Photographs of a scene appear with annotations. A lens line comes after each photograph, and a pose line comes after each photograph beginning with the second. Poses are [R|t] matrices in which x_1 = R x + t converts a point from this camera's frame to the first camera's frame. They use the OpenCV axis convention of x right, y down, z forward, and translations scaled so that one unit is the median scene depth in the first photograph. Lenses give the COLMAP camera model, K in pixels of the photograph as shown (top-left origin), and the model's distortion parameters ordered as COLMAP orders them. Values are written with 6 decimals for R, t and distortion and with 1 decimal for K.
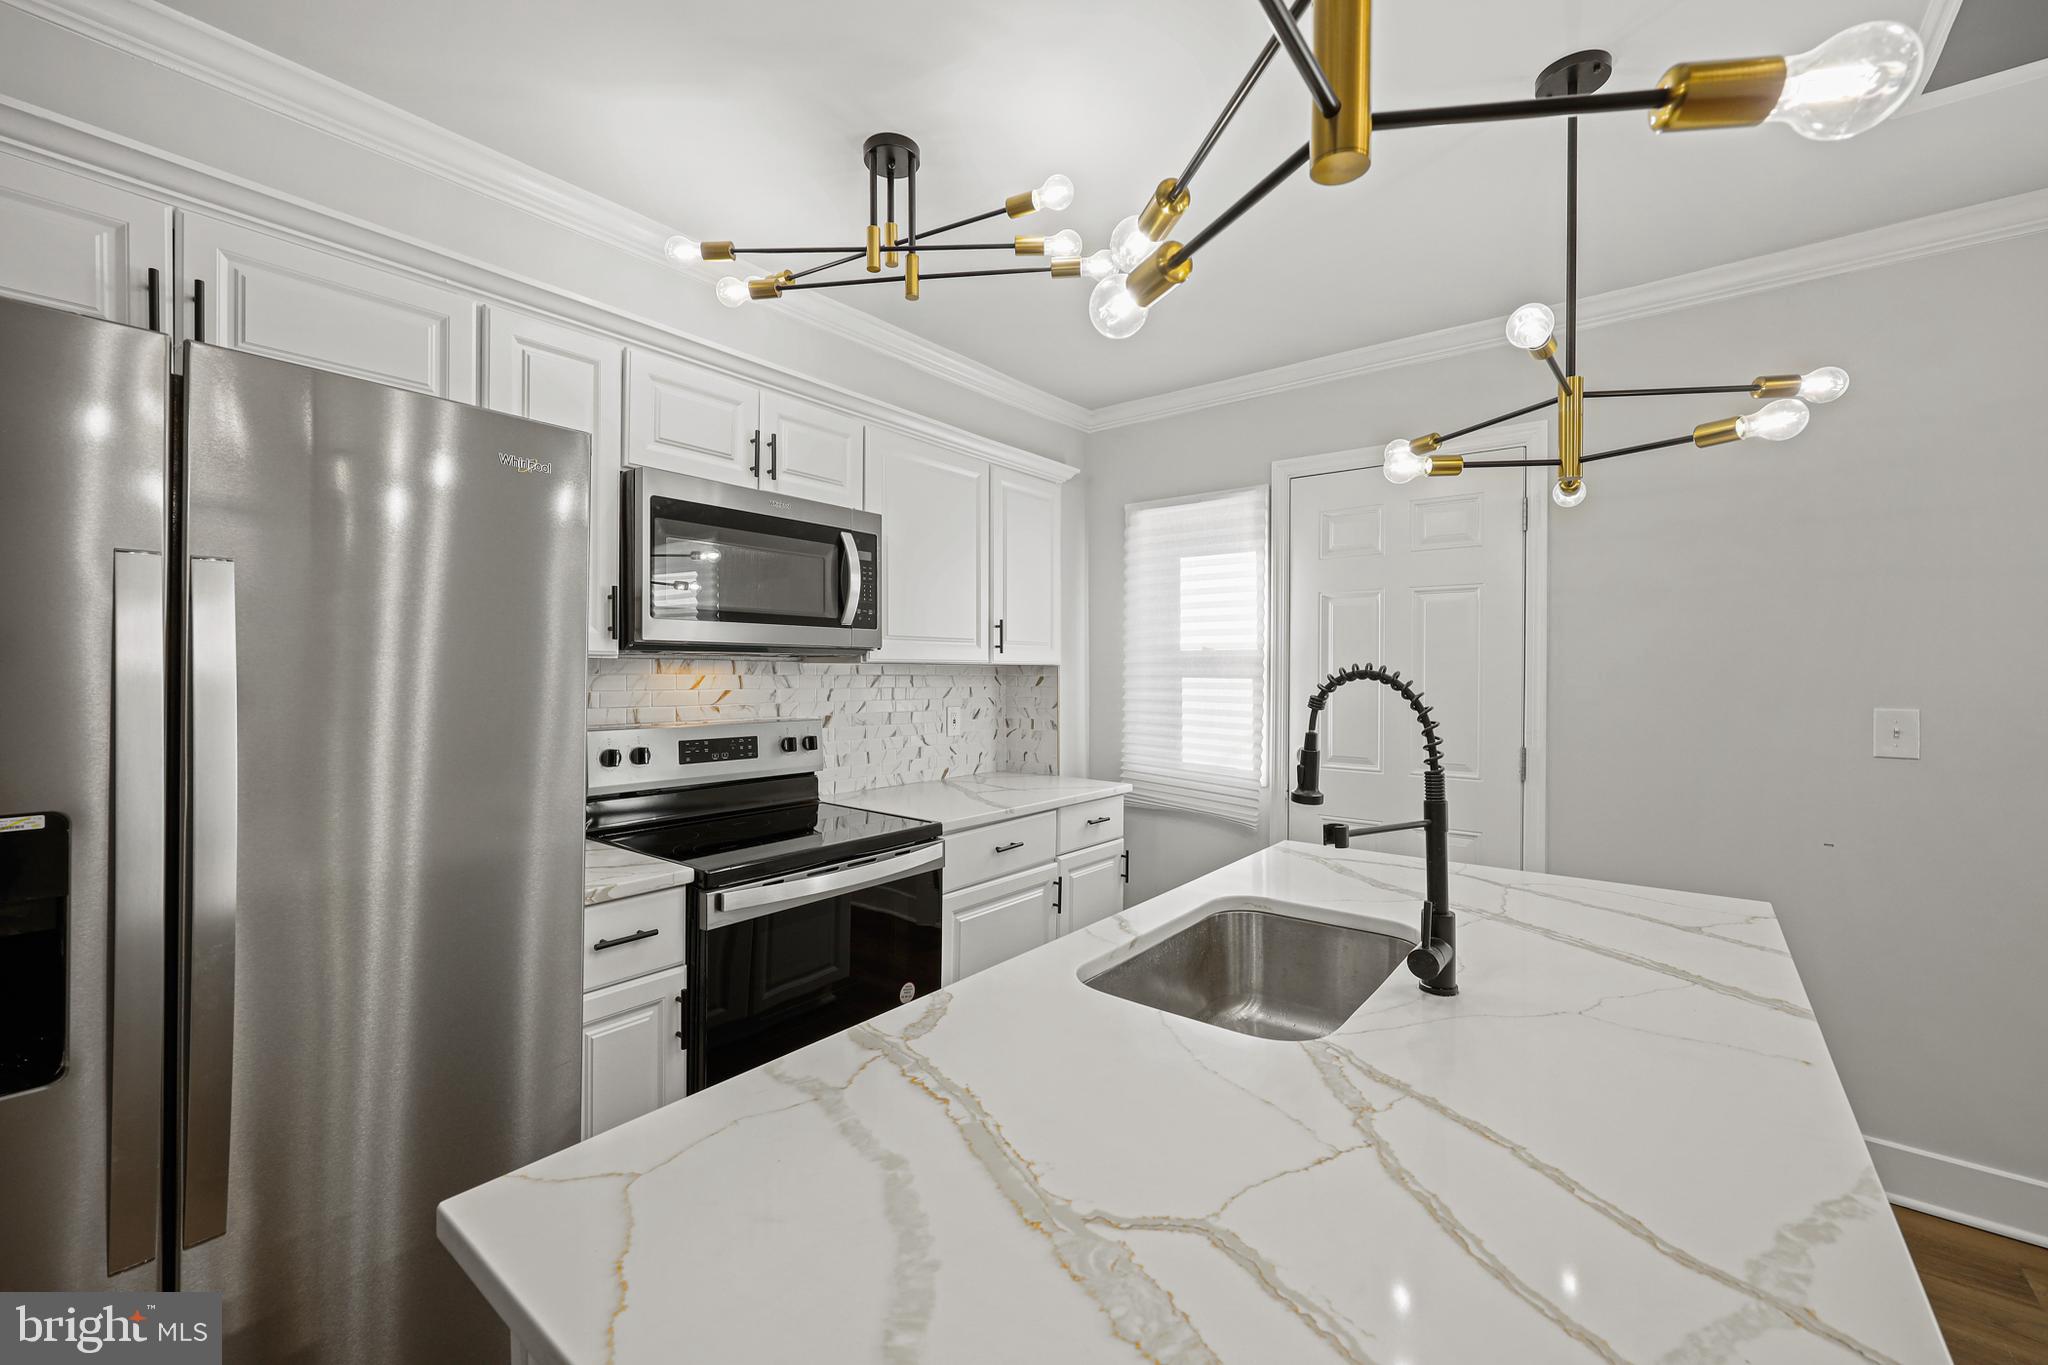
lens RADIAL K [[829.7, 0, 1017.0], [0, 829.7, 670.4], [0, 0, 1]] dist [0.006127, 0.000004]
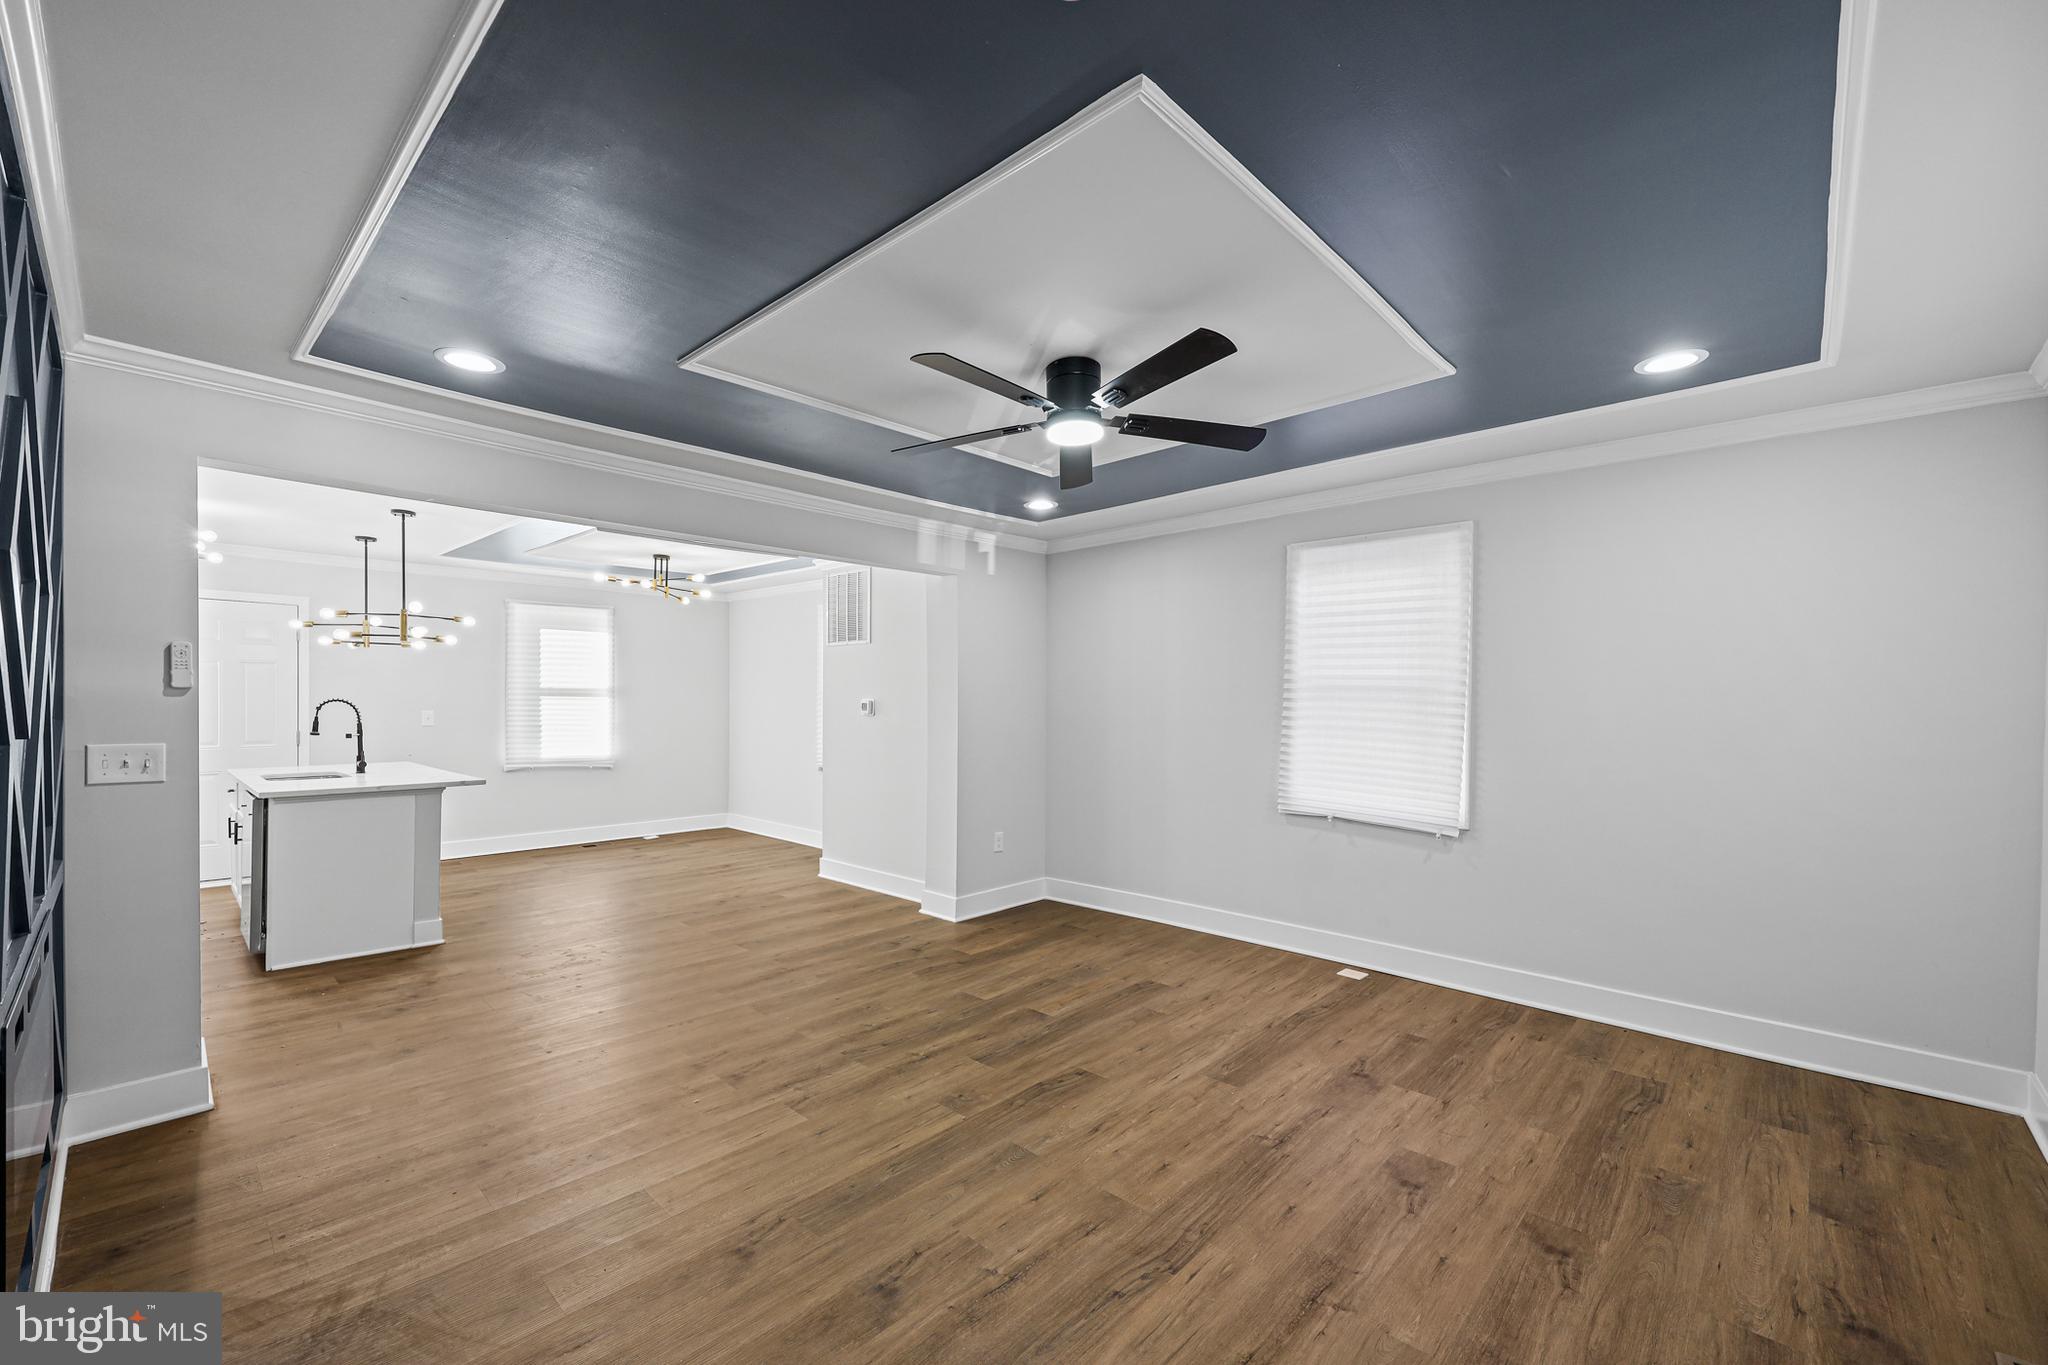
lens RADIAL K [[836.0, 0, 1029.2], [0, 836.0, 703.7], [0, 0, 1]] dist [0.000850, 0.000270]
pose [[0.071369, -0.004379, 0.997440, -1.703950], [-0.003208, 0.999984, 0.004620, -0.005421], [-0.997445, -0.003529, 0.071354, -1.325096]]
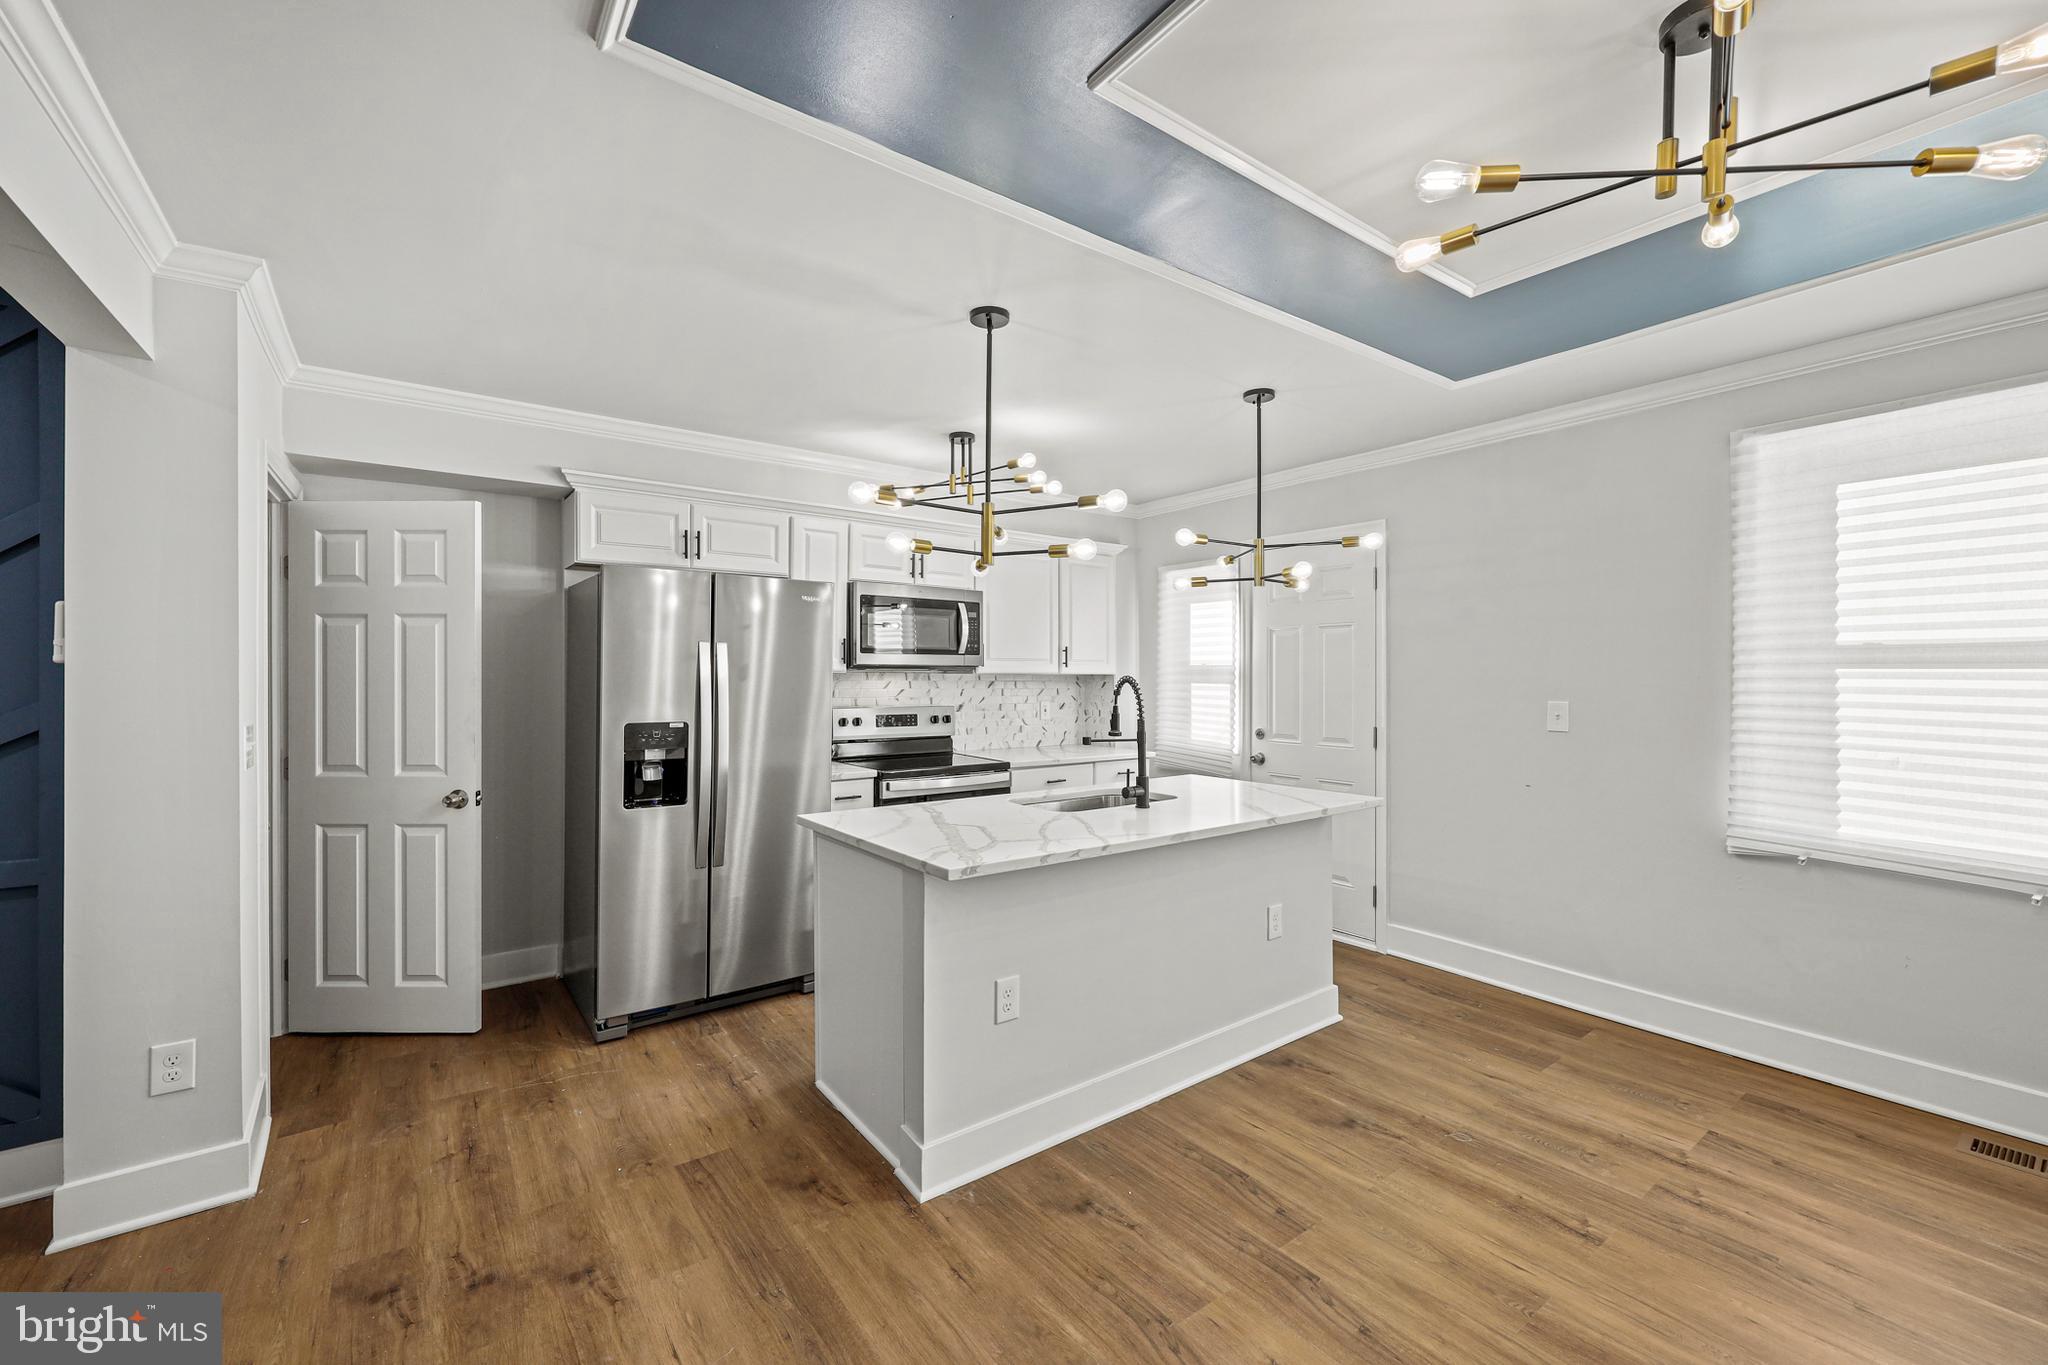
lens RADIAL K [[821.9, 0, 1018.3], [0, 821.9, 677.3], [0, 0, 1]] dist [0.002531, 0.000020]
pose [[0.966163, -0.000166, -0.257931, 0.368650], [0.000217, 1.000000, 0.000169, -0.002276], [0.257931, -0.000219, 0.966163, -0.692295]]
